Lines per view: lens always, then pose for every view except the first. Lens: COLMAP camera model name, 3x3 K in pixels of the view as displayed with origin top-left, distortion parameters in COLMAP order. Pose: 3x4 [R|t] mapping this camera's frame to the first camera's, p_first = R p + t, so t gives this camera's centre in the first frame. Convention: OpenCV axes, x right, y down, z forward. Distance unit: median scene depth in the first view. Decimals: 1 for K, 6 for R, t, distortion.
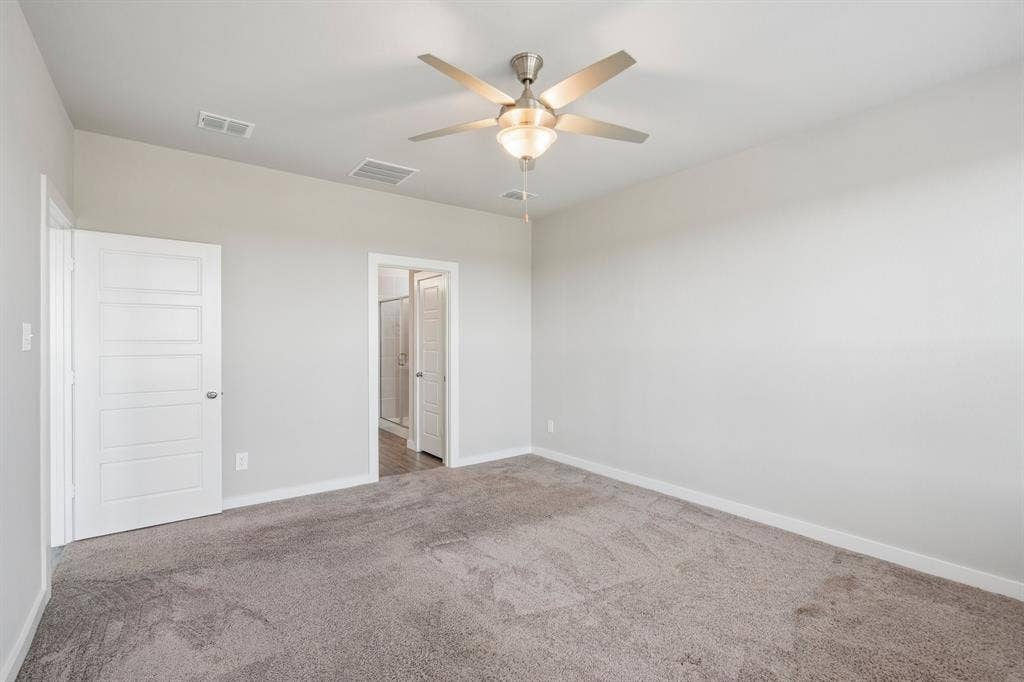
lens RADIAL K [[475.2, 0, 517.6], [0, 475.2, 340.2], [0, 0, 1]] dist [-0.000557, 0.000173]
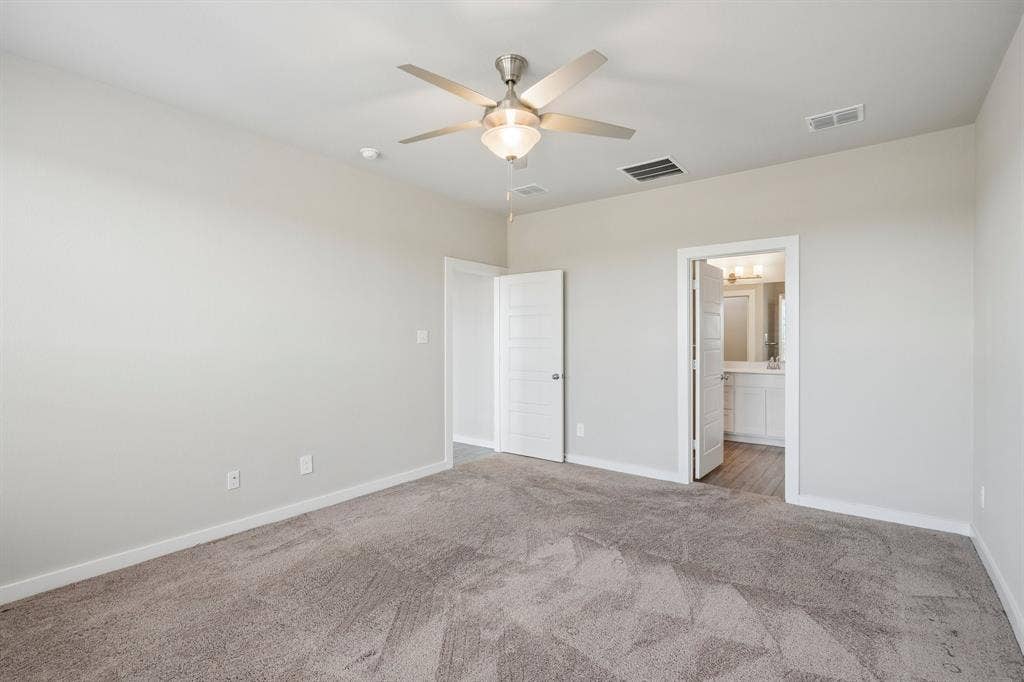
lens RADIAL K [[475.2, 0, 517.6], [0, 475.2, 340.2], [0, 0, 1]] dist [-0.000557, 0.000173]
pose [[0.255611, 0.002685, -0.966776, 0.694193], [-0.001439, 0.999996, 0.002397, 0.002954], [0.966779, 0.000778, 0.255614, 0.524632]]
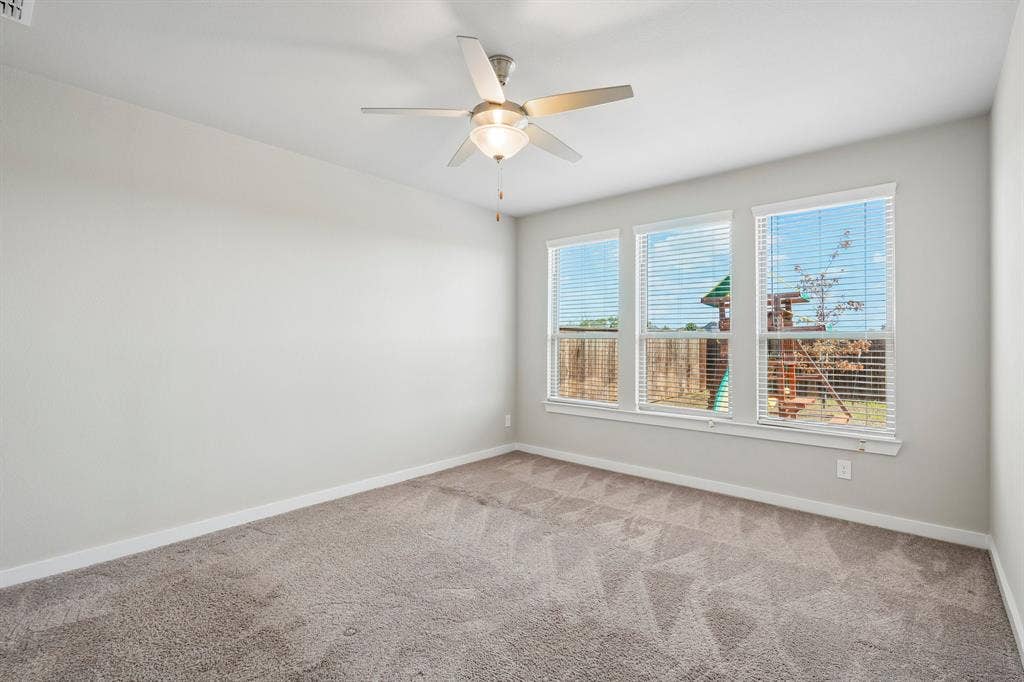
lens RADIAL K [[475.2, 0, 517.6], [0, 475.2, 340.2], [0, 0, 1]] dist [-0.000557, 0.000173]
pose [[-0.207390, -0.009104, 0.978216, -0.683867], [-0.005996, 0.999950, 0.008035, -0.008218], [-0.978240, -0.004199, -0.207434, 0.806337]]
